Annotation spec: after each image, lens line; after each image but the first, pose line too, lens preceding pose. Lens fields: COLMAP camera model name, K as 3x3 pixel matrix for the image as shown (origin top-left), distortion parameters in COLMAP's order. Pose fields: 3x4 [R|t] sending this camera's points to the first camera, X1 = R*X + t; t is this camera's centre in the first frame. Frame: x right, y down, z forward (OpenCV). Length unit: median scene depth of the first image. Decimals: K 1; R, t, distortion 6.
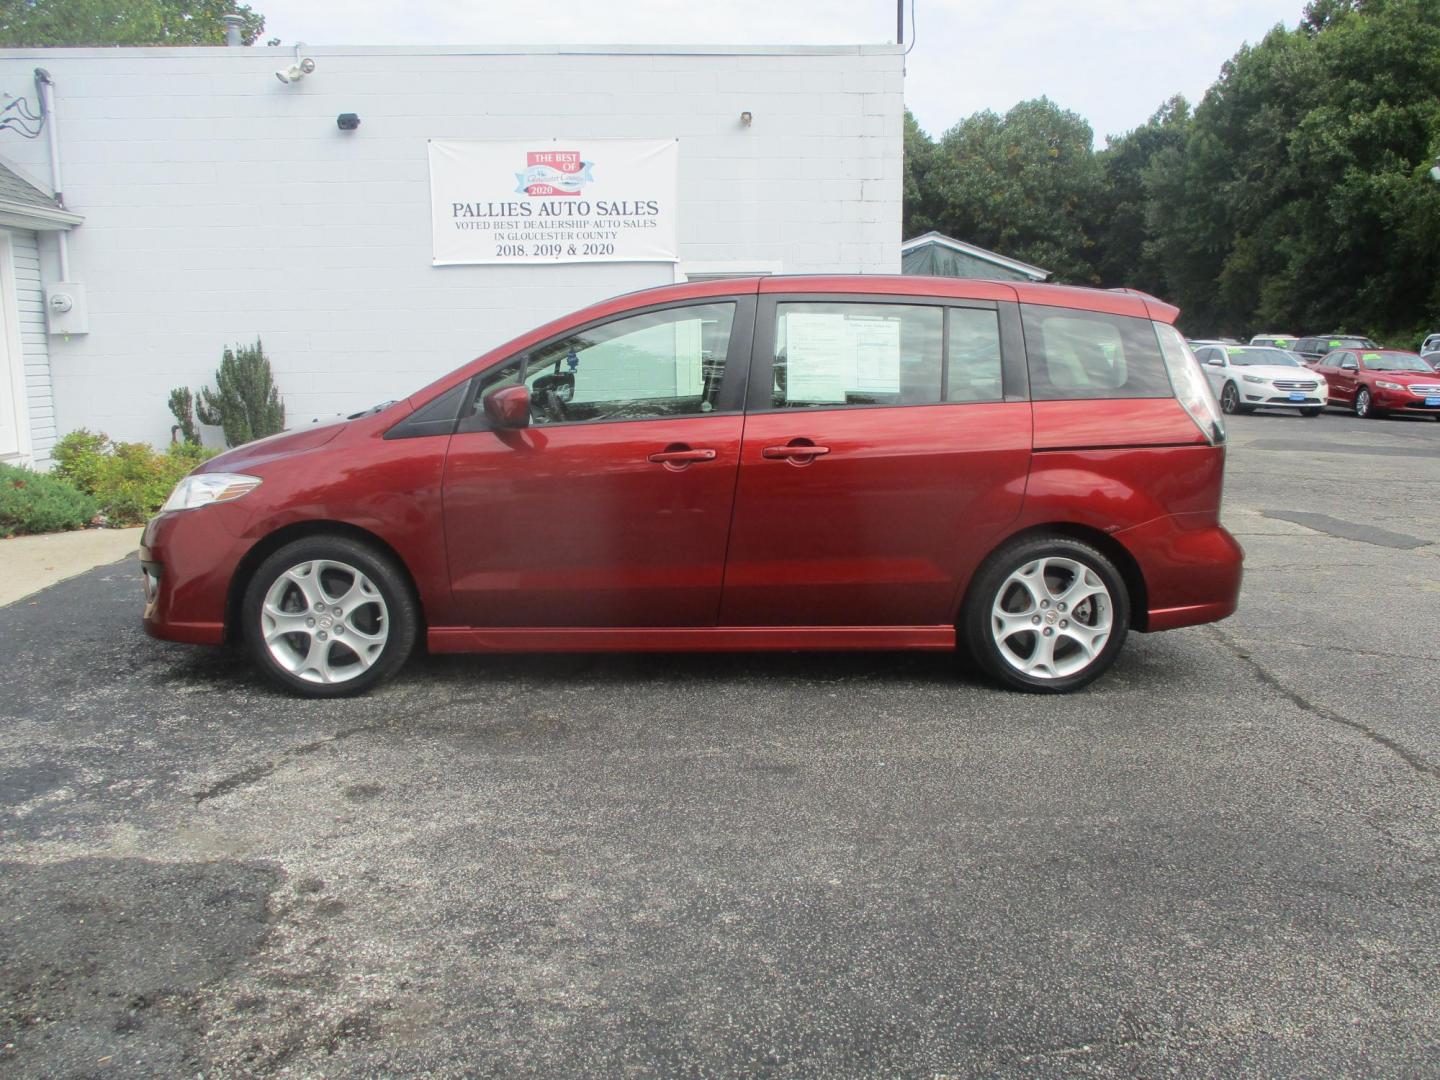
lens RADIAL K [[1223.3, 0, 723.2], [0, 1223.3, 539.0], [0, 0, 1]] dist [-0.027707, 0.003451]
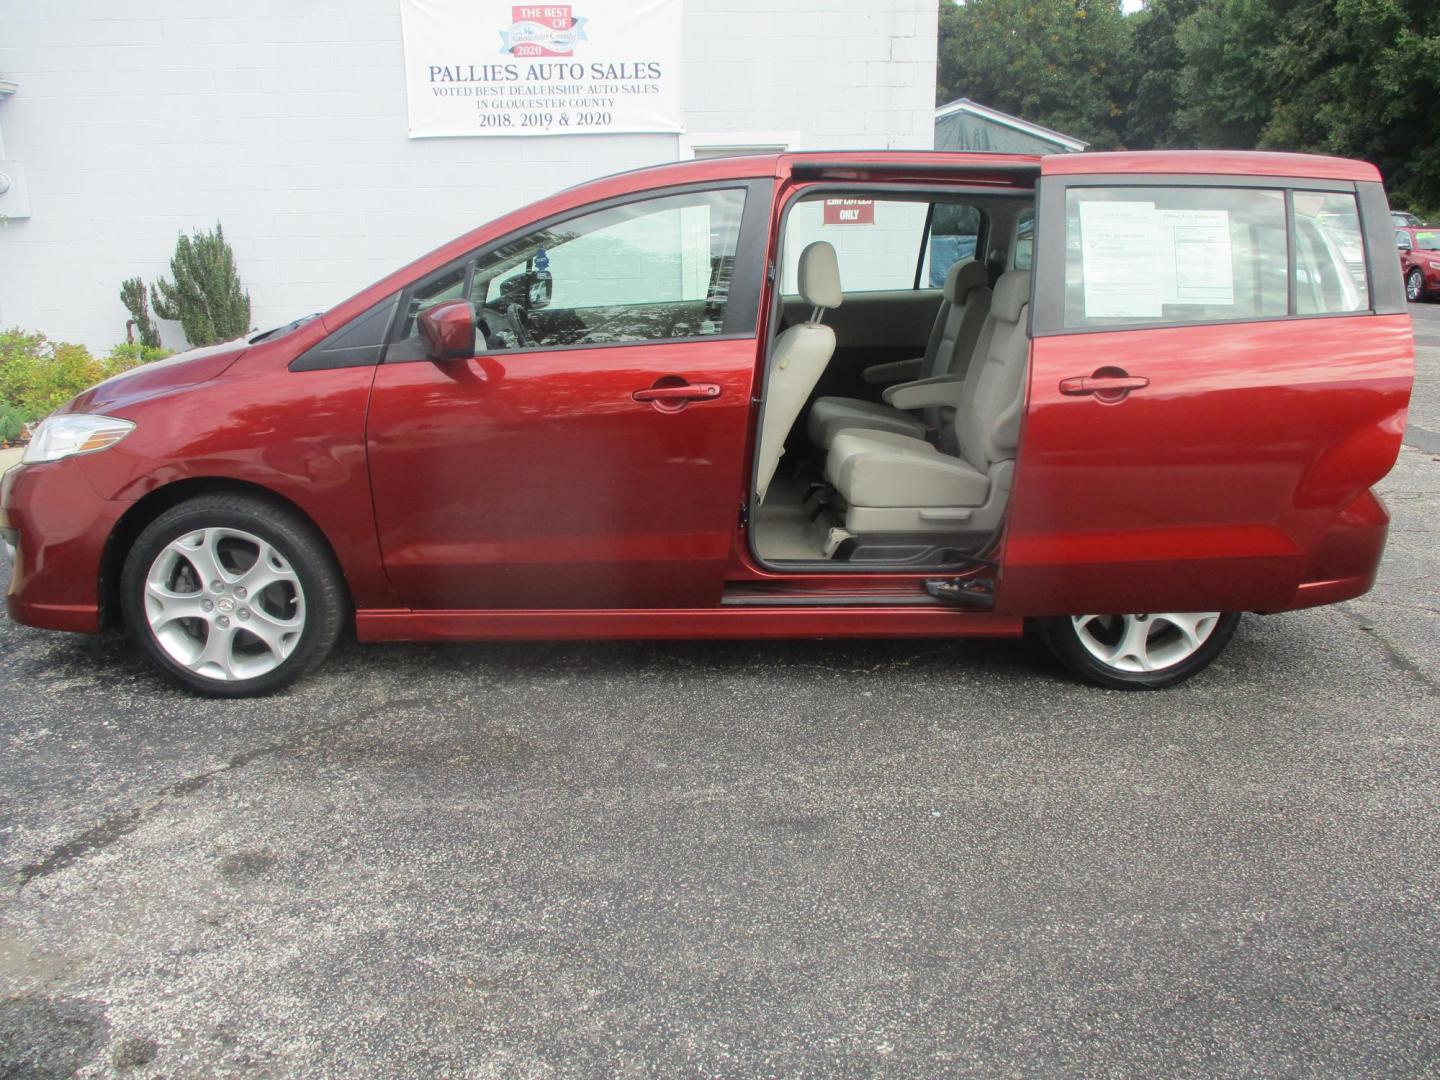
lens RADIAL K [[1218.1, 0, 720.0], [0, 1218.1, 540.0], [0, 0, 1]] dist [-0.028407, 0.001570]
pose [[0.999918, 0.001440, -0.012725, 0.003638], [-0.000149, 0.994897, 0.100893, -0.052950], [0.012805, -0.100883, 0.994816, 0.227386]]
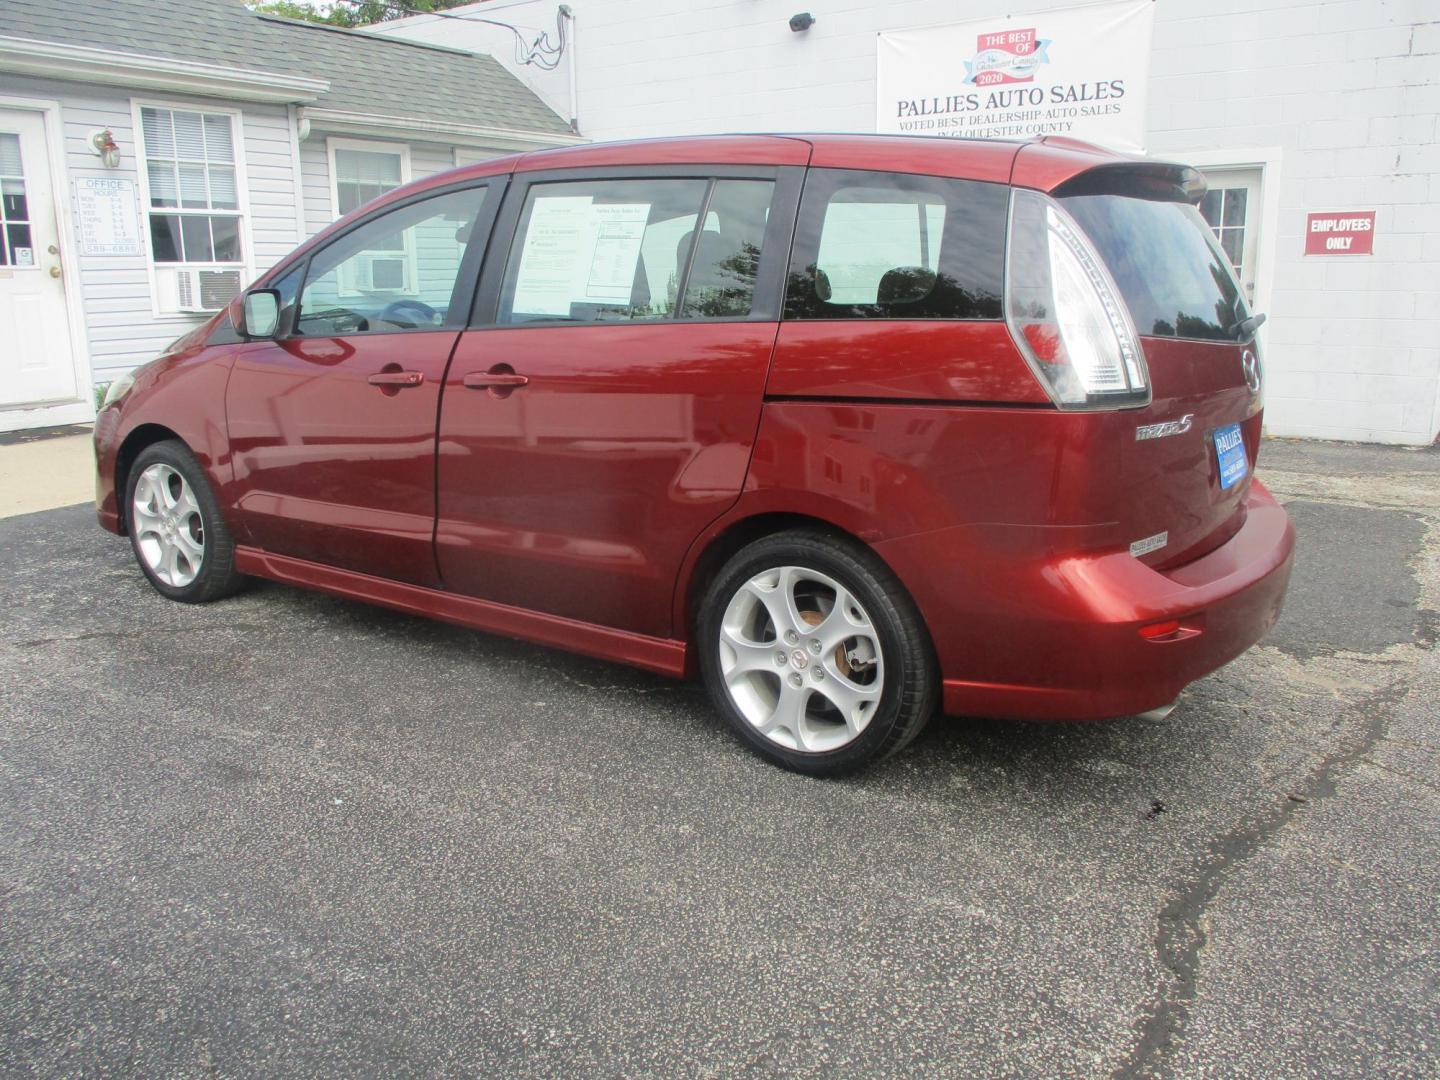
lens RADIAL K [[1218.1, 0, 720.0], [0, 1218.1, 540.0], [0, 0, 1]] dist [-0.028407, 0.001570]
pose [[0.794804, 0.131594, -0.592427, 0.628930], [-0.094775, 0.991144, 0.093009, -0.056270], [0.599420, -0.017777, 0.800237, 0.472206]]
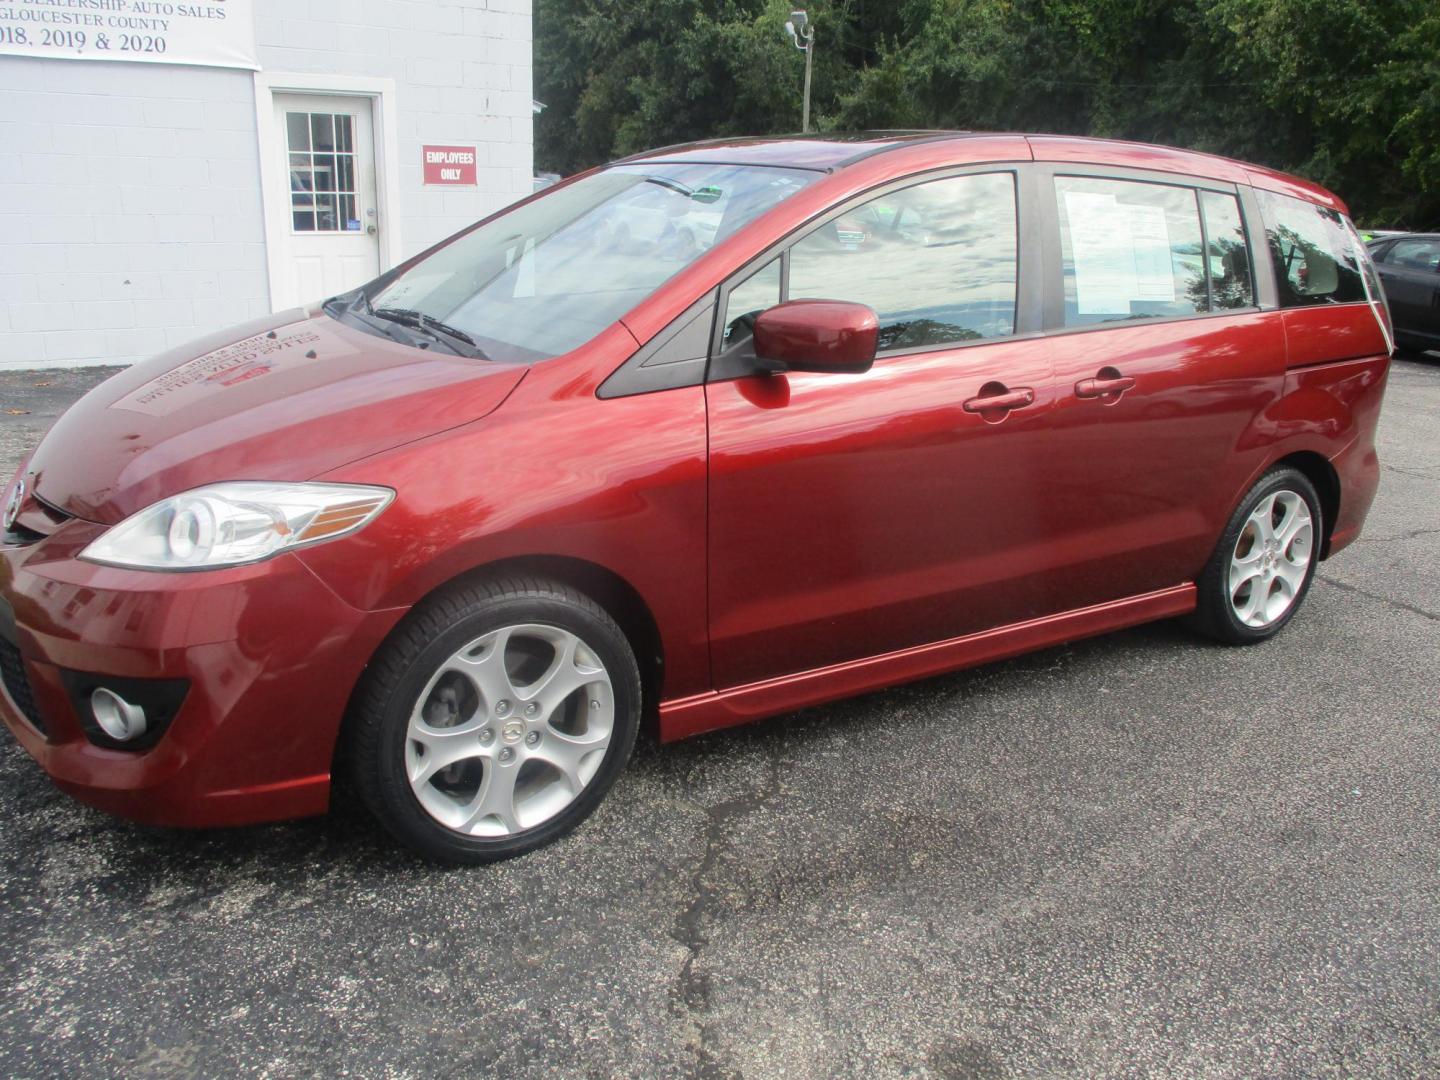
lens RADIAL K [[1219.0, 0, 720.0], [0, 1219.0, 540.0], [0, 0, 1]] dist [-0.015773, -0.005896]
pose [[0.854637, -0.115372, 0.506246, -0.519665], [0.046079, 0.988007, 0.147374, -0.097595], [-0.517178, -0.102624, 0.849703, 0.483017]]
